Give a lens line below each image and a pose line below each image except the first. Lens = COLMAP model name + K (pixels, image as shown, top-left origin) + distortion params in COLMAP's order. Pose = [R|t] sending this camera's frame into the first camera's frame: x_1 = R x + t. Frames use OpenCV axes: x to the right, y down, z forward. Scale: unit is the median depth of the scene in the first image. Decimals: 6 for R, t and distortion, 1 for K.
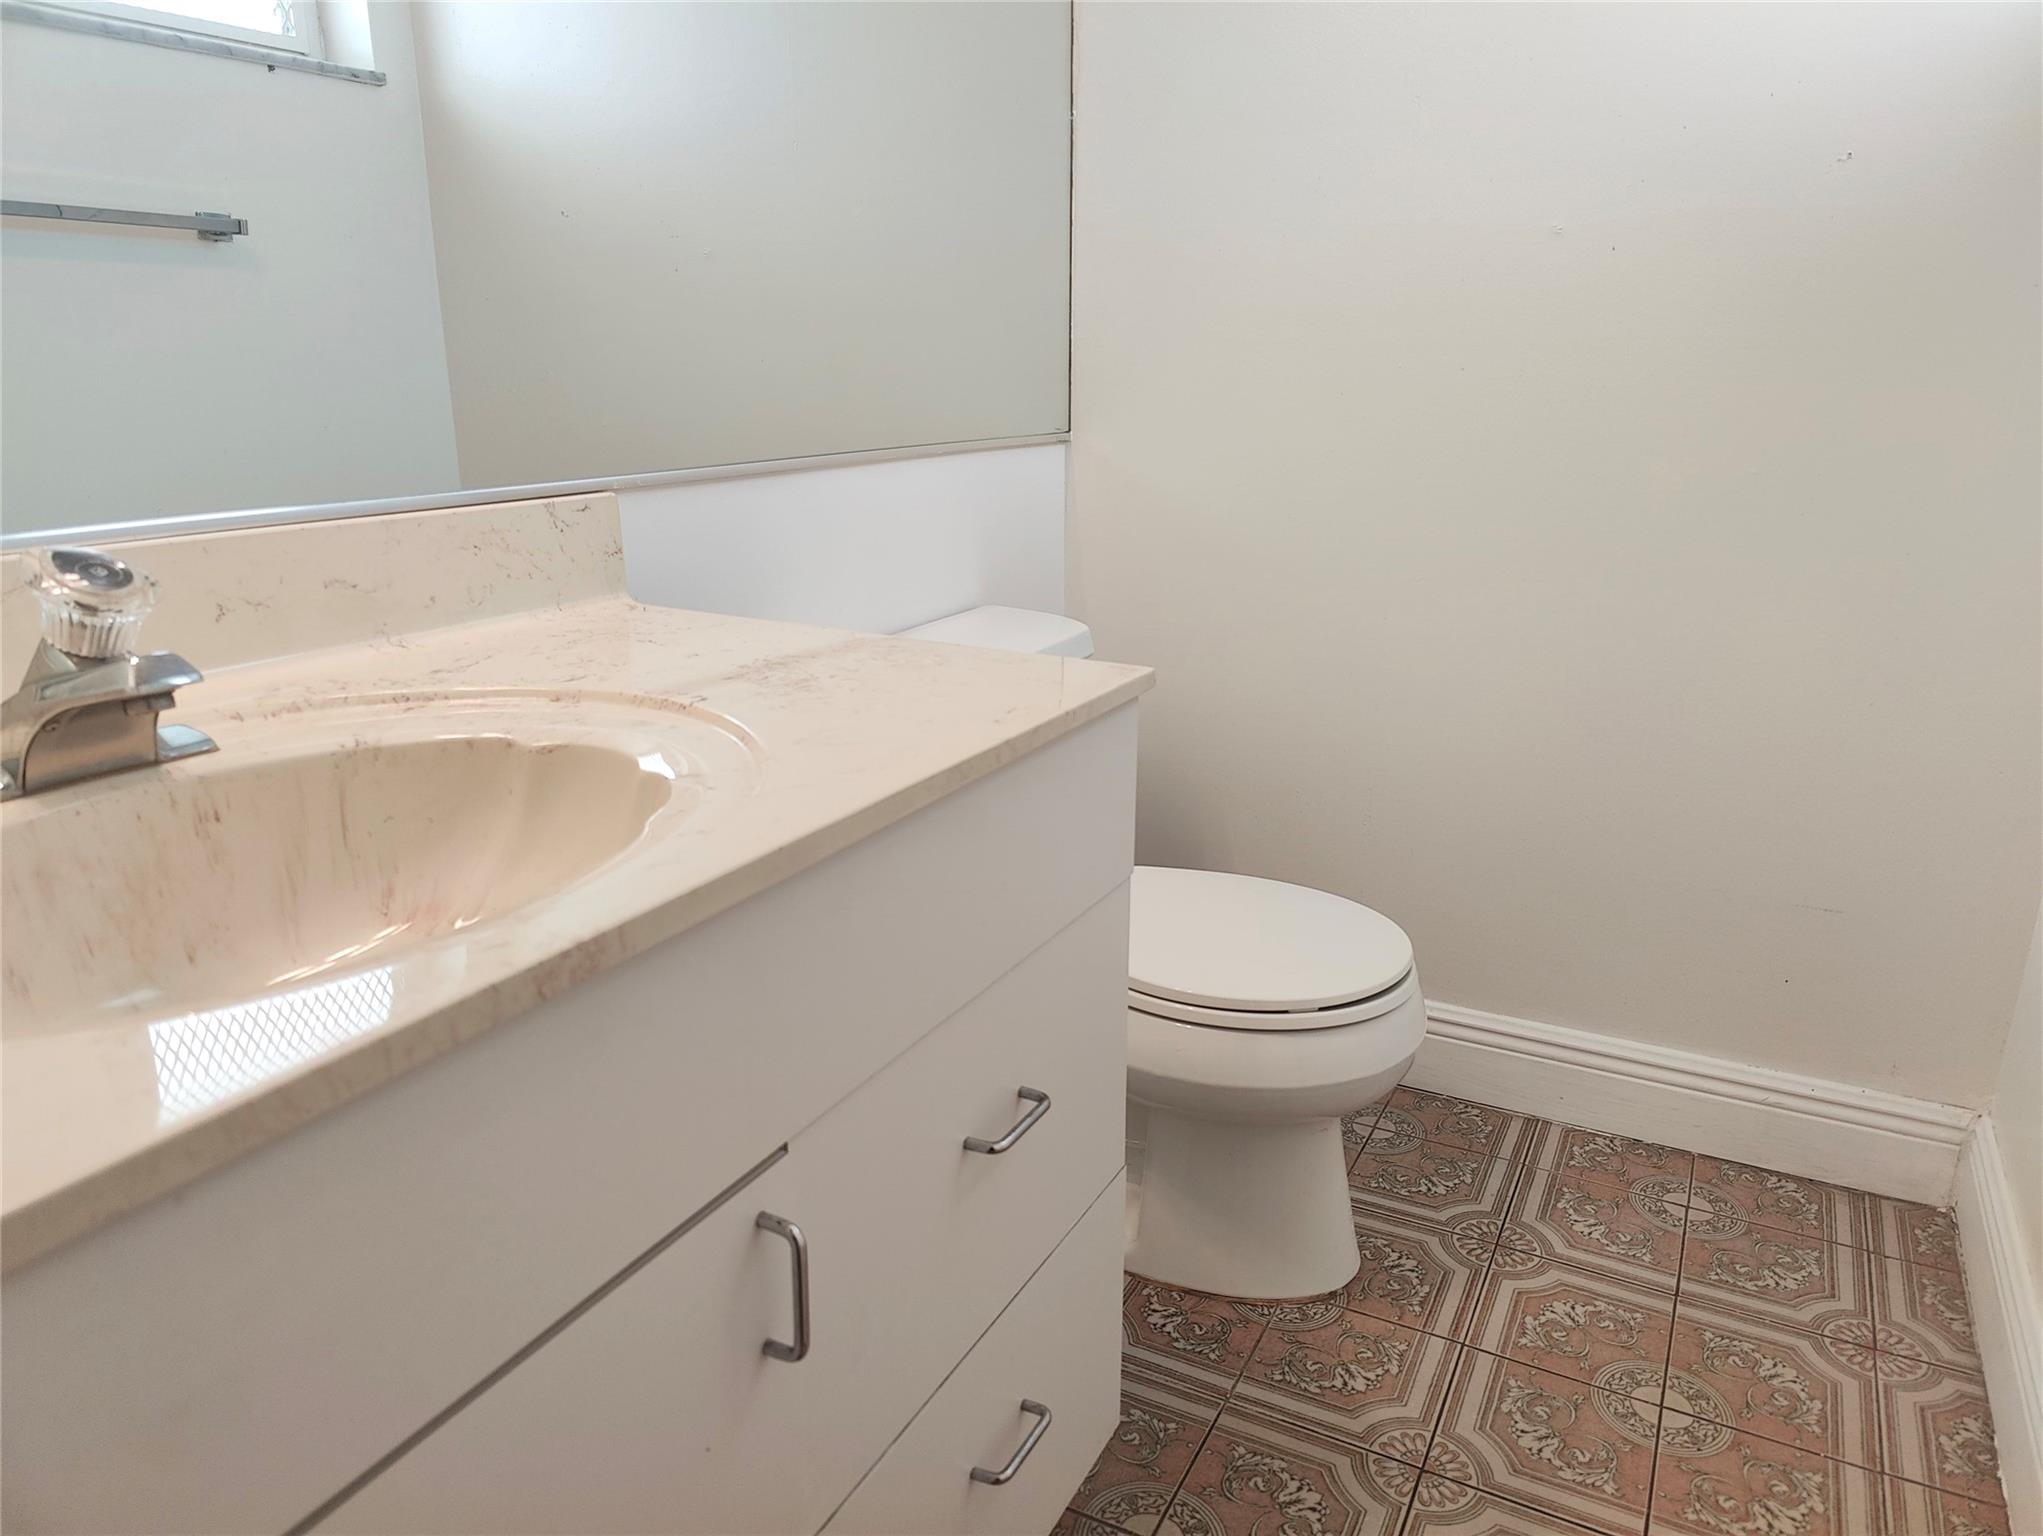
lens RADIAL K [[1413.3, 0, 1021.5], [0, 1413.3, 768.0], [0, 0, 1]] dist [0.044551, -0.041545]
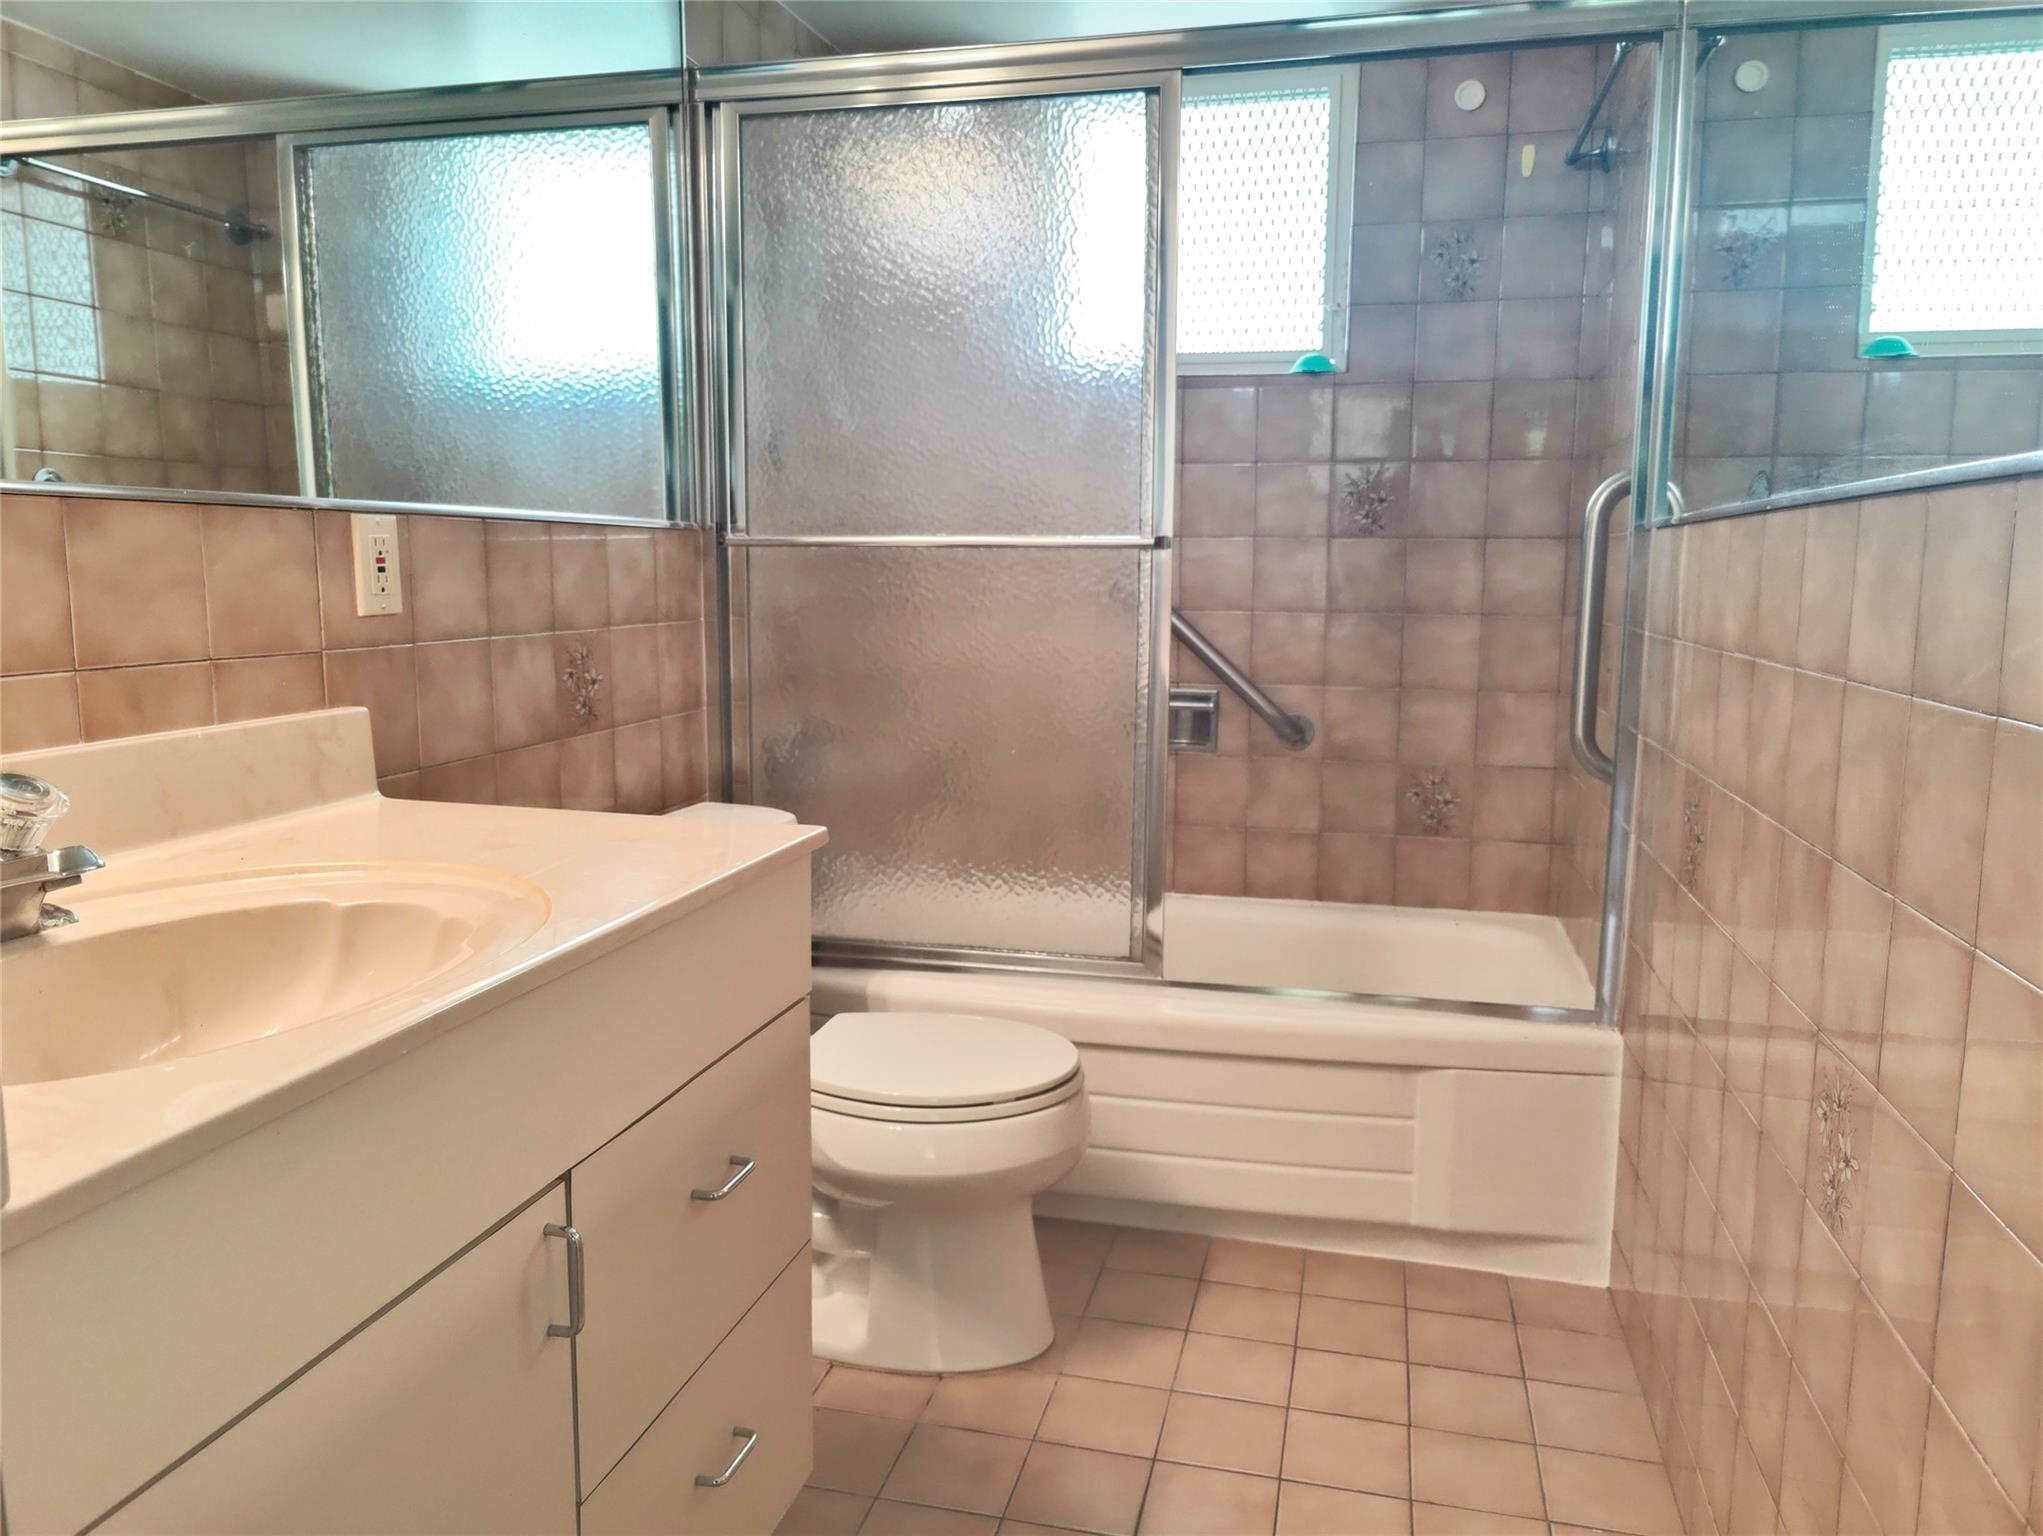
lens RADIAL K [[1413.3, 0, 1021.5], [0, 1413.3, 768.0], [0, 0, 1]] dist [0.044551, -0.041545]
pose [[0.974765, -0.023243, 0.222020, -0.022442], [0.052001, 0.990846, -0.124578, 0.052283], [-0.217092, 0.132980, 0.967051, -0.433287]]
